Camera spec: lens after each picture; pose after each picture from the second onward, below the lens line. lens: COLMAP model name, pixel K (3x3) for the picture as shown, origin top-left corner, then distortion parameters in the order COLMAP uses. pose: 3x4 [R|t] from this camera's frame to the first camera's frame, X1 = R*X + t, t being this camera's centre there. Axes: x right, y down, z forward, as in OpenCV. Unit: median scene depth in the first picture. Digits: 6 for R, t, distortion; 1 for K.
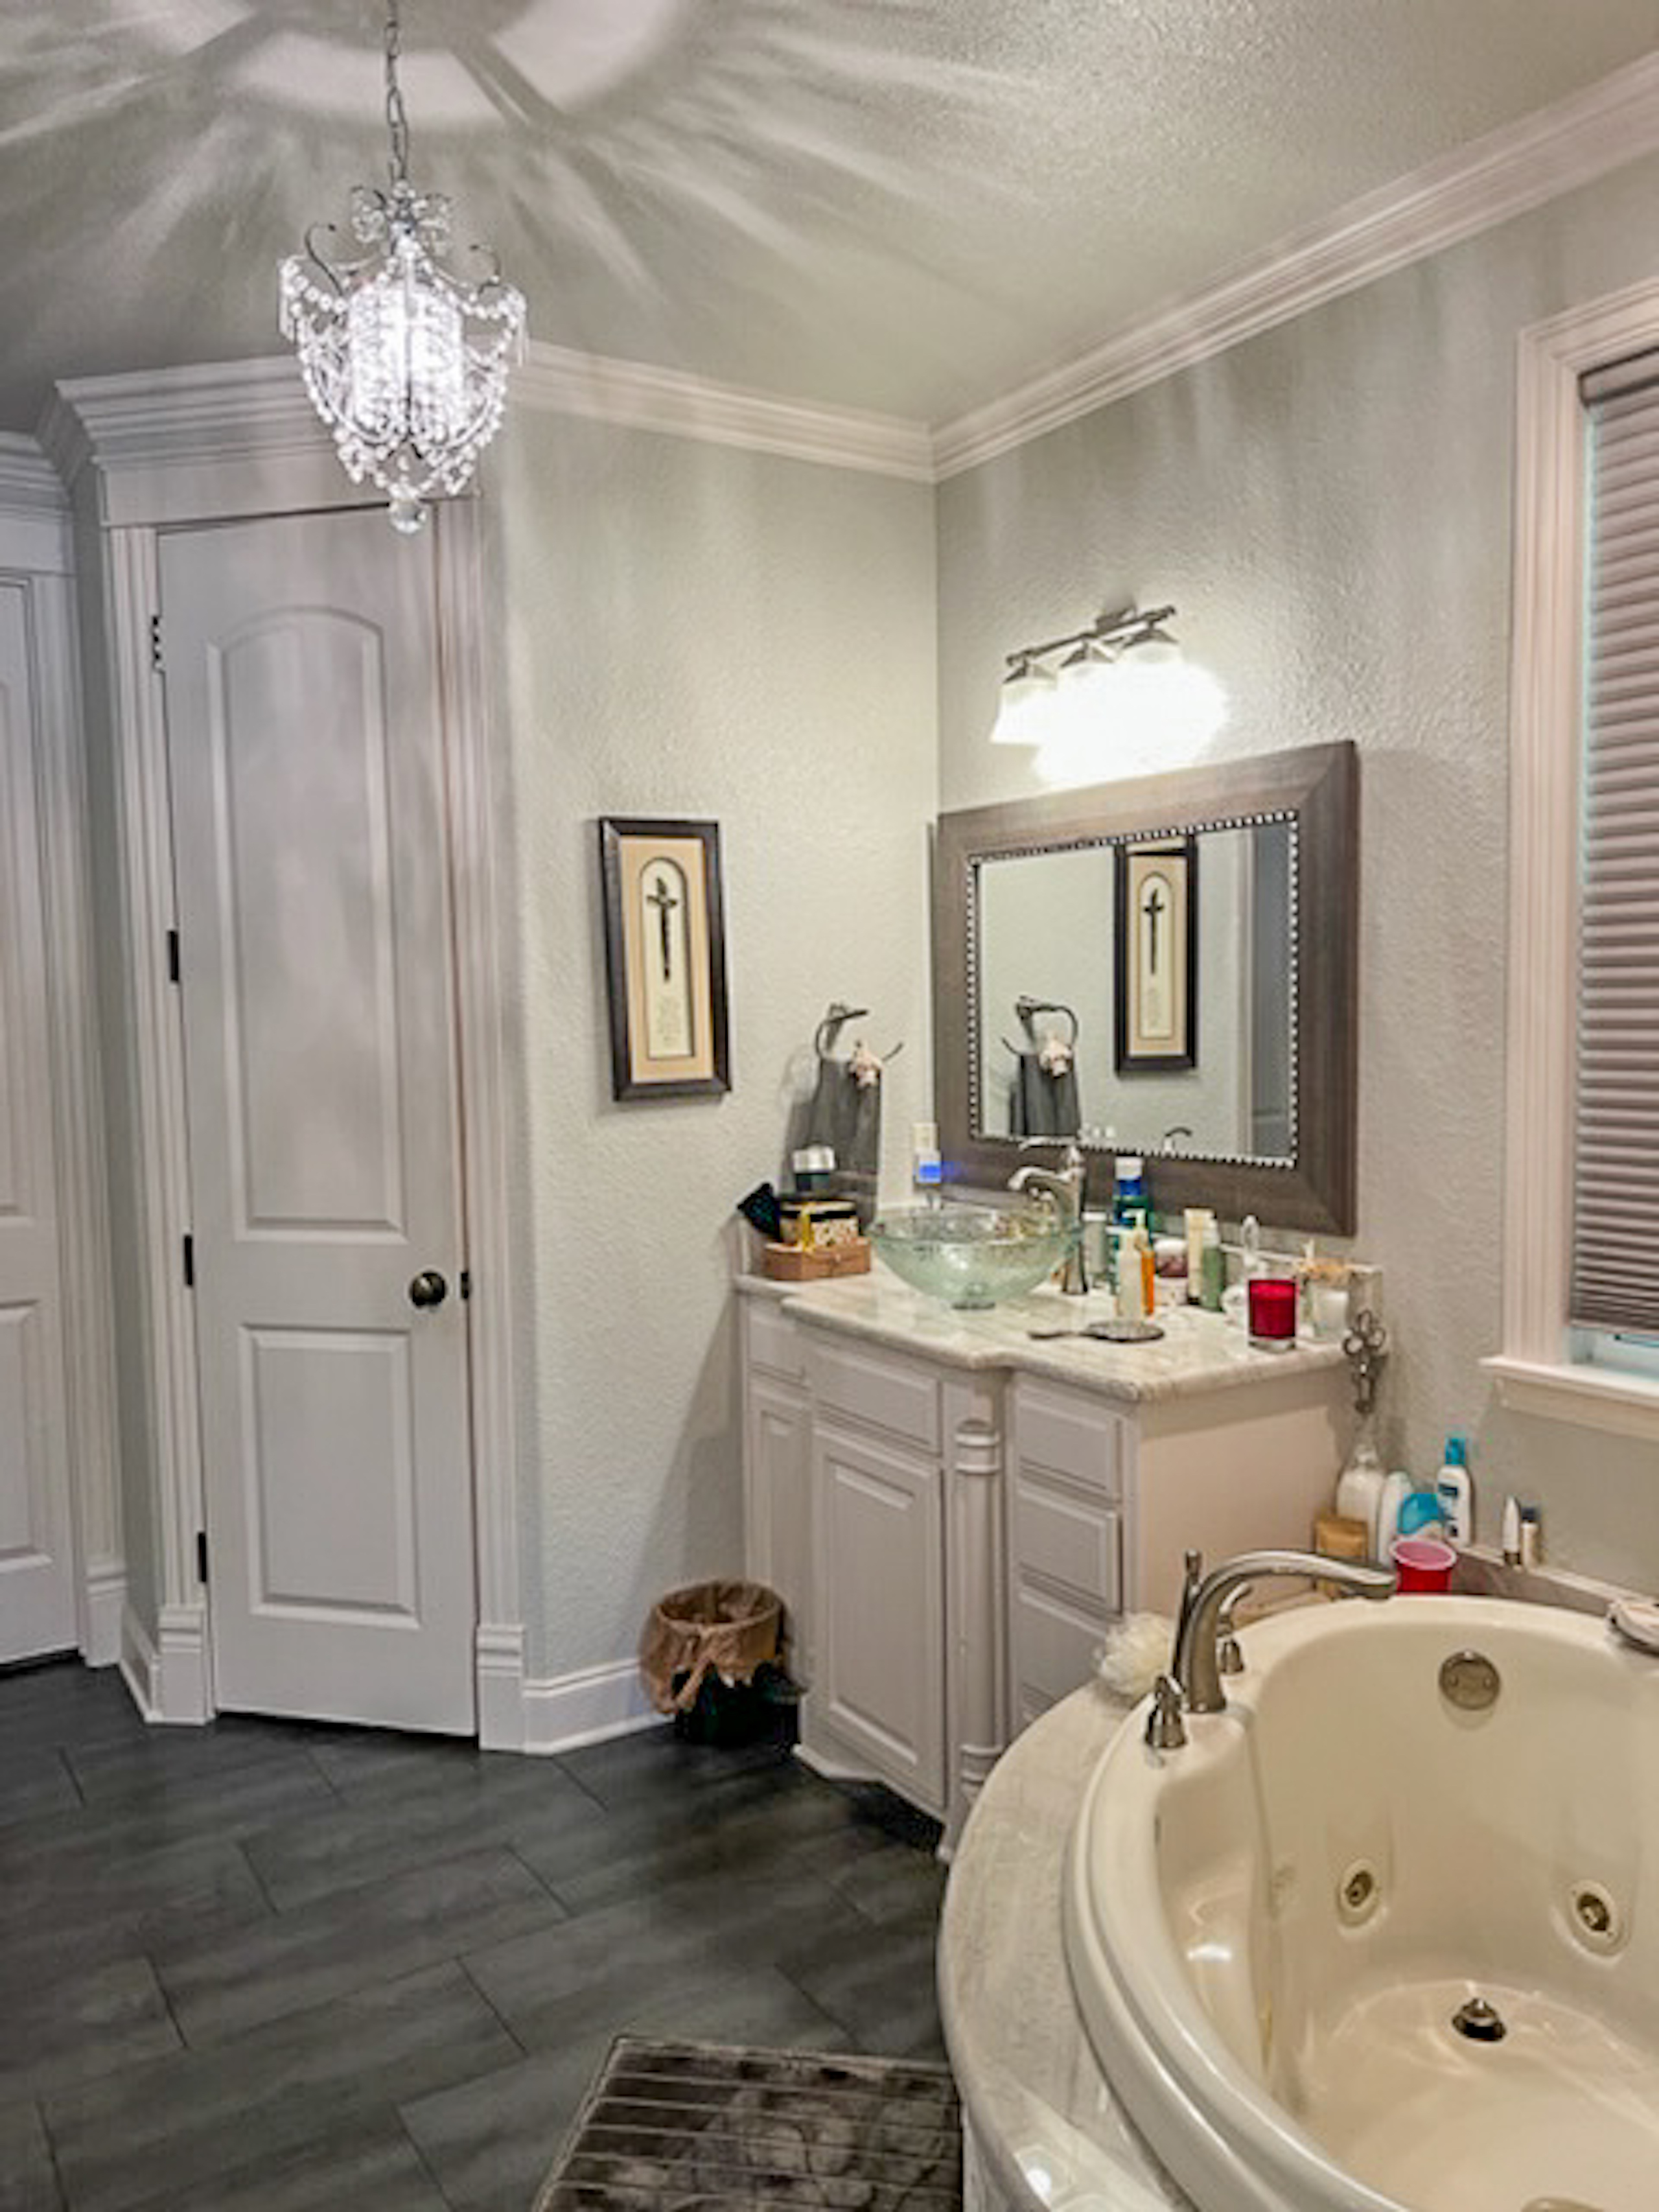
lens RADIAL K [[1649.5, 0, 824.7], [0, 1649.5, 1116.7], [0, 0, 1]] dist [0.068951, -0.082742]
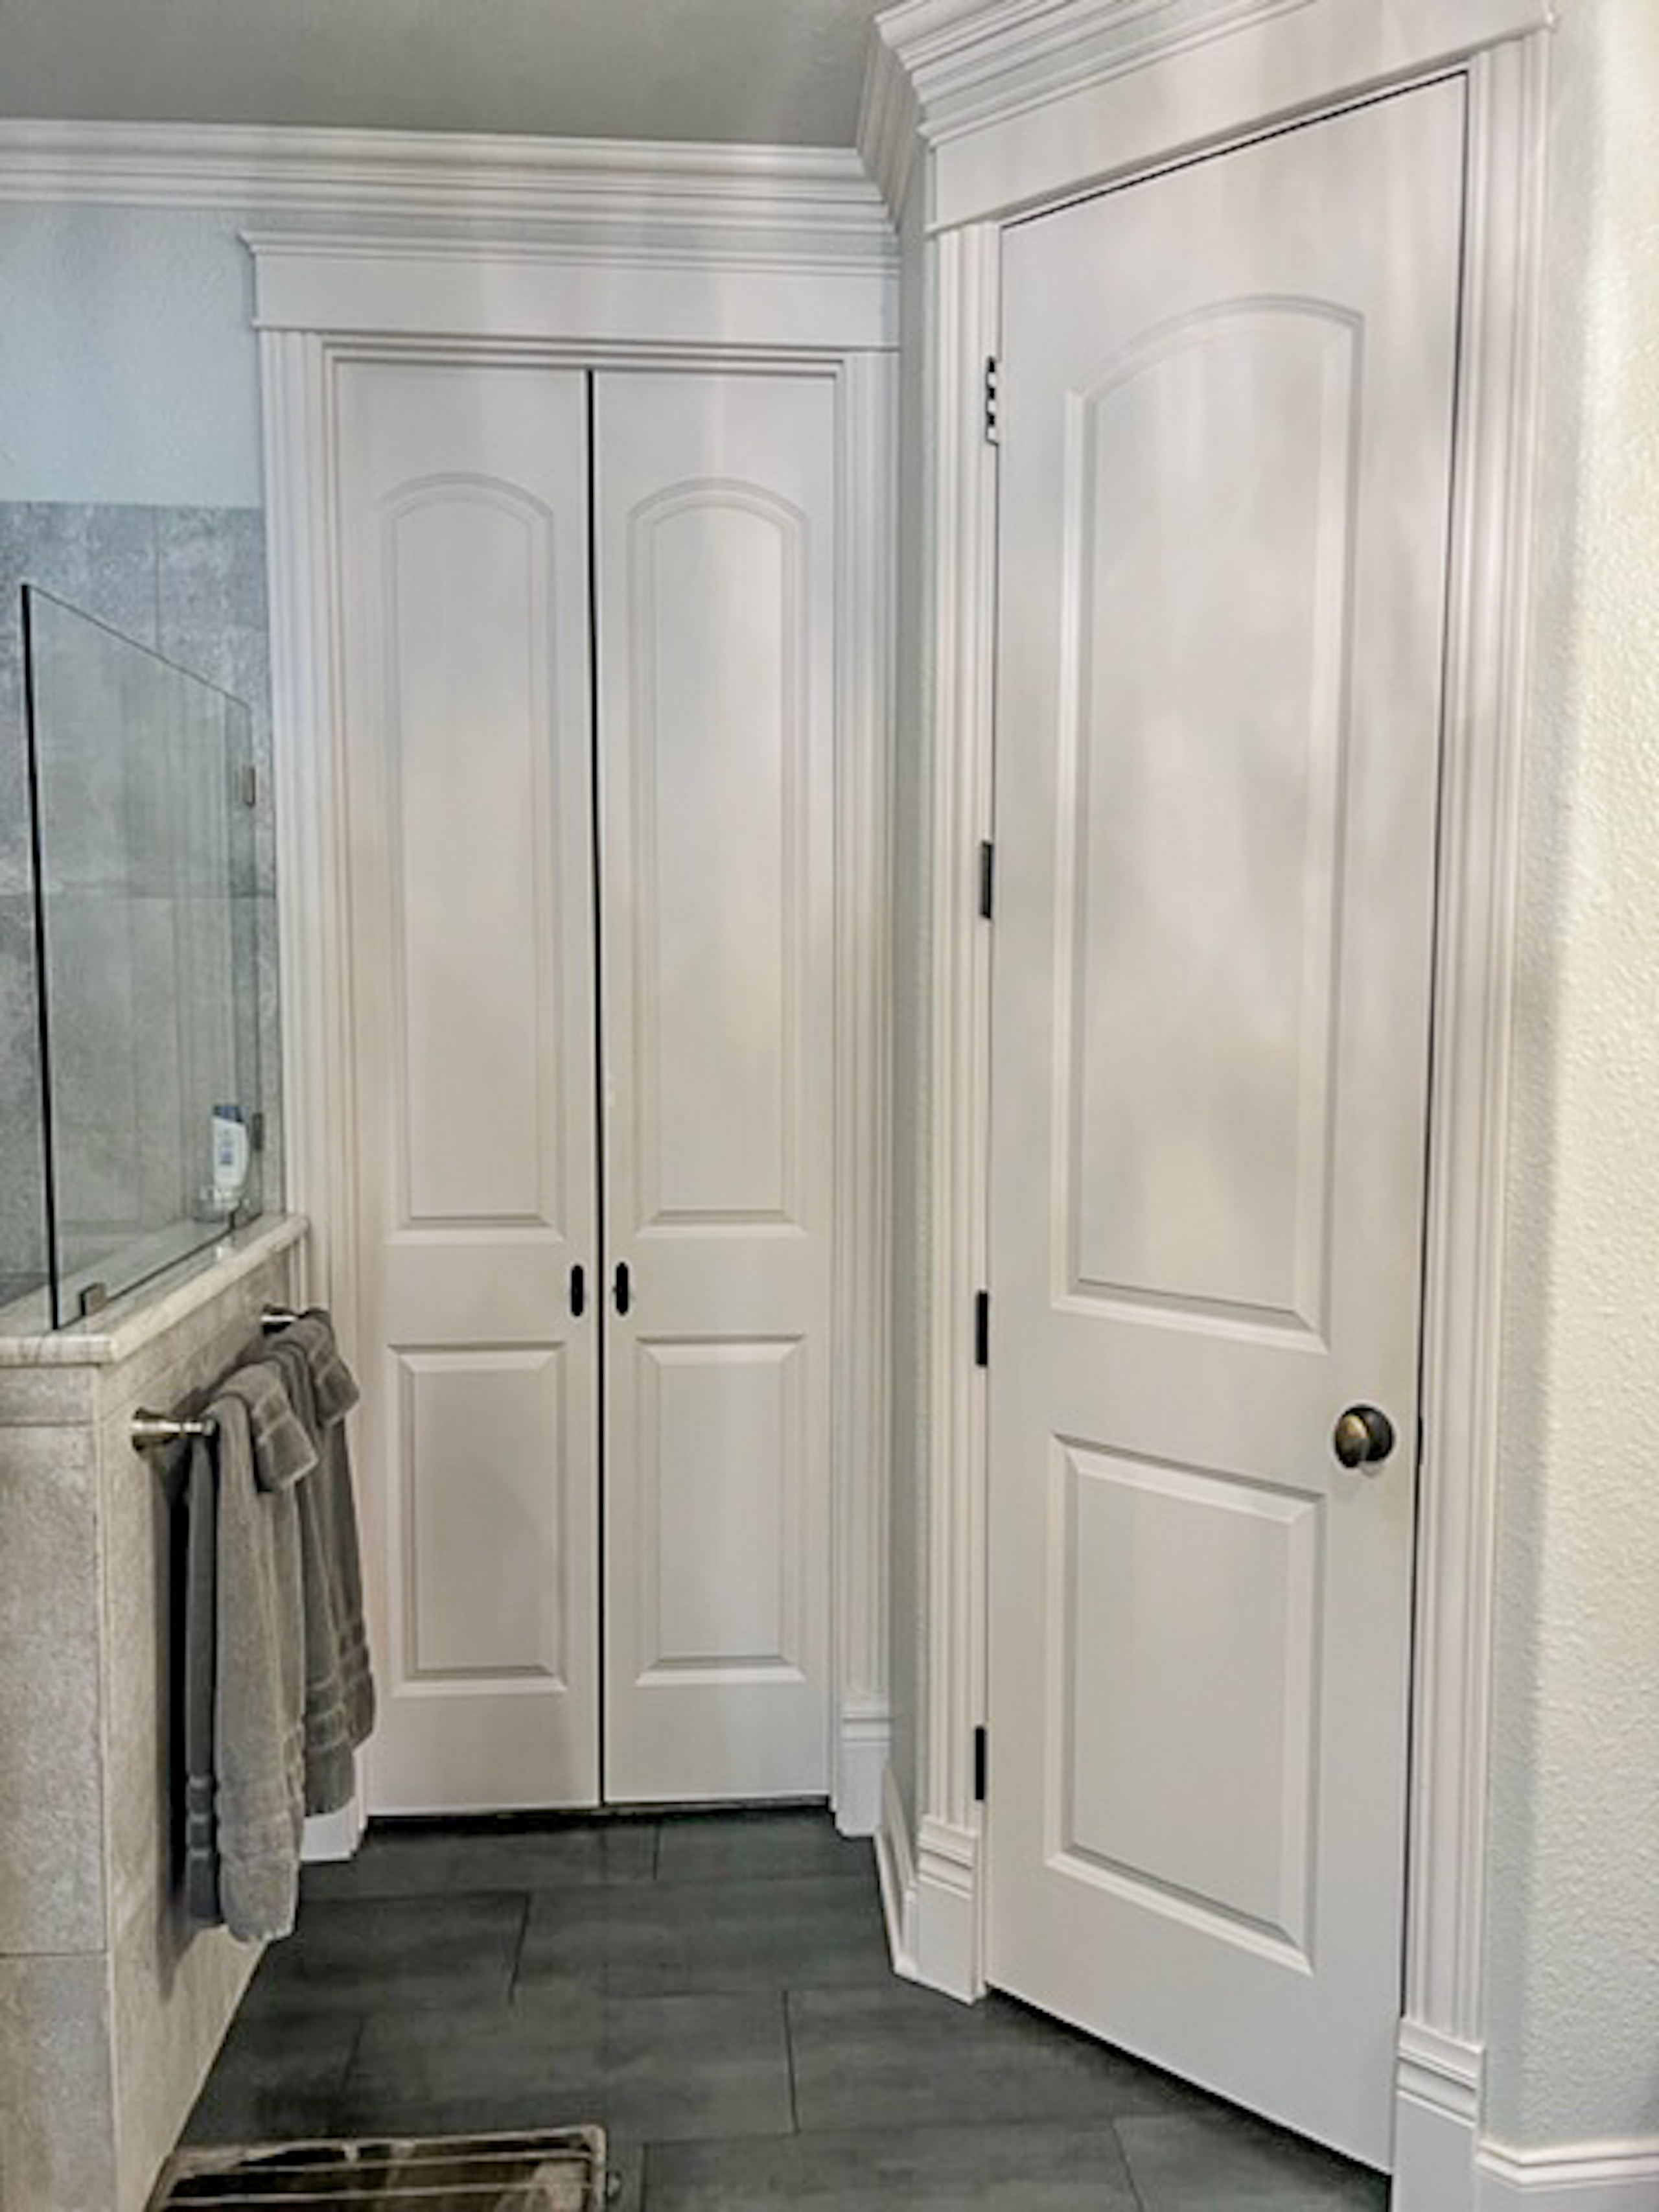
lens RADIAL K [[1602.2, 0, 829.5], [0, 1602.2, 1106.0], [0, 0, 1]] dist [0.055795, -0.071657]
pose [[0.880352, 0.066125, -0.469690, -0.138309], [-0.051393, 0.997703, 0.044134, -0.030745], [0.471529, -0.014715, 0.881728, 0.402077]]
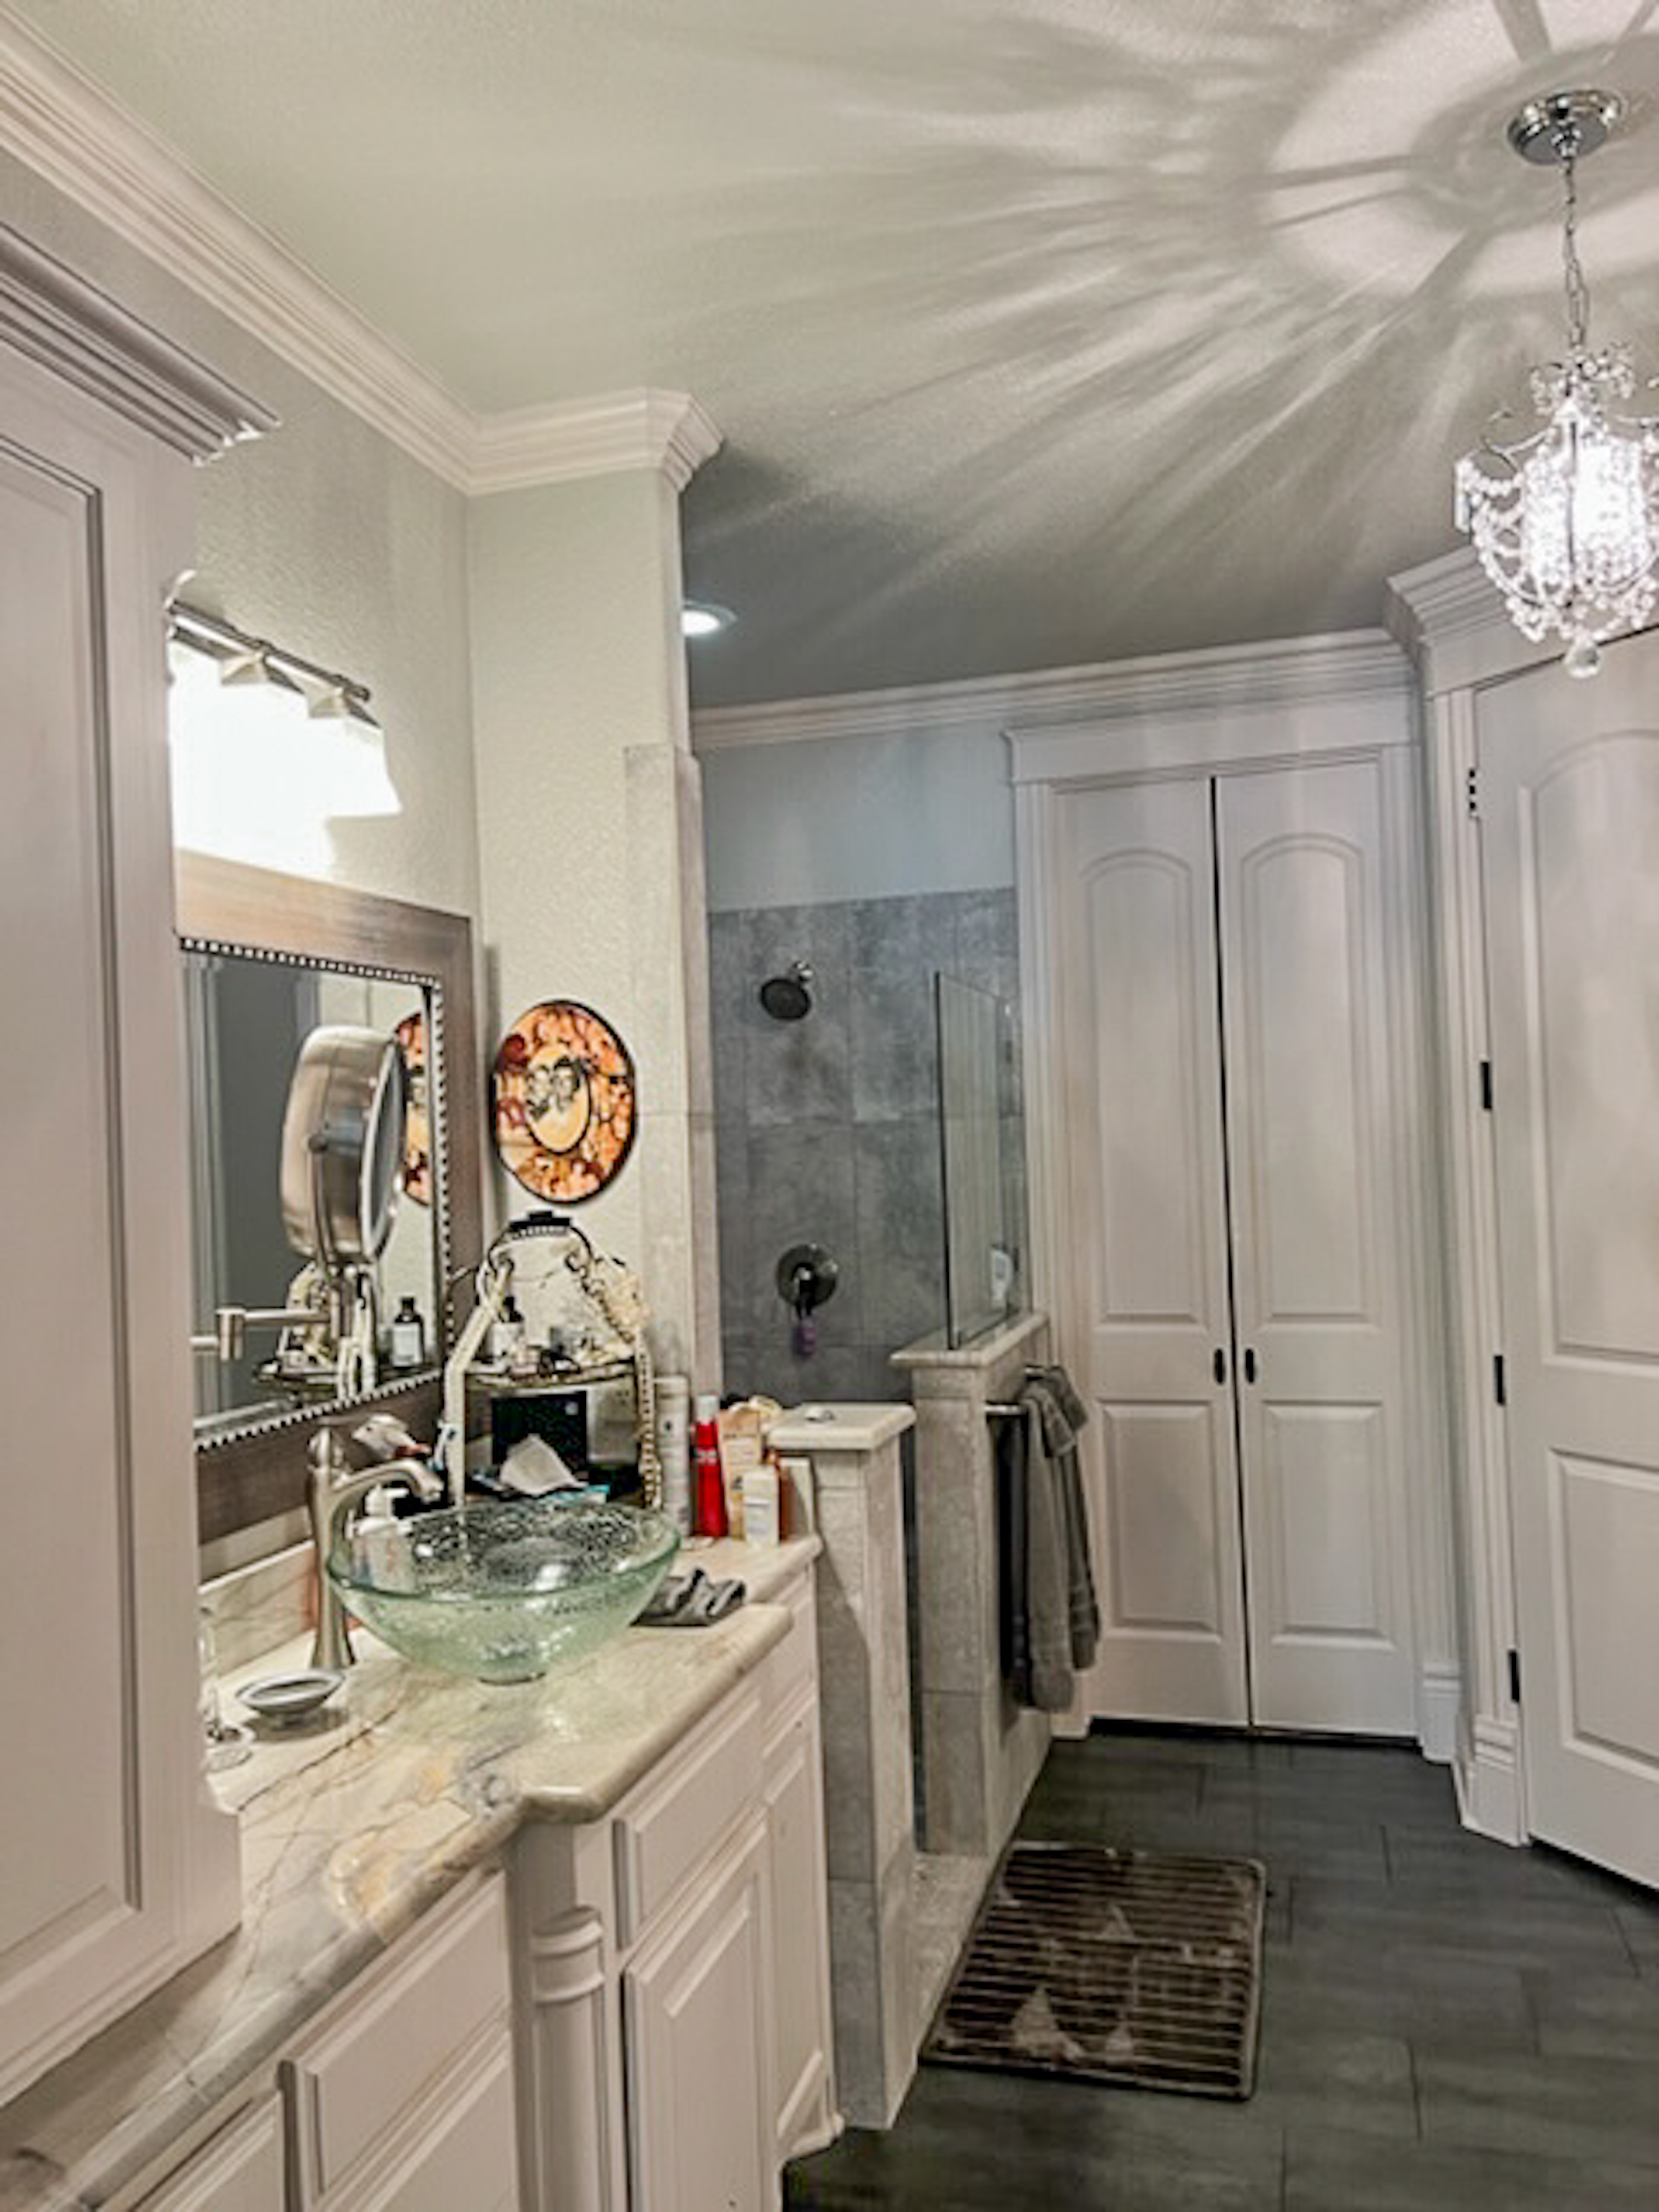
lens RADIAL K [[1649.5, 0, 824.7], [0, 1649.5, 1116.7], [0, 0, 1]] dist [0.068951, -0.082742]
pose [[0.658320, -0.018995, -0.752499, 0.123267], [-0.028677, 0.998323, -0.050288, -0.012291], [0.752192, 0.054685, 0.656671, 0.000931]]
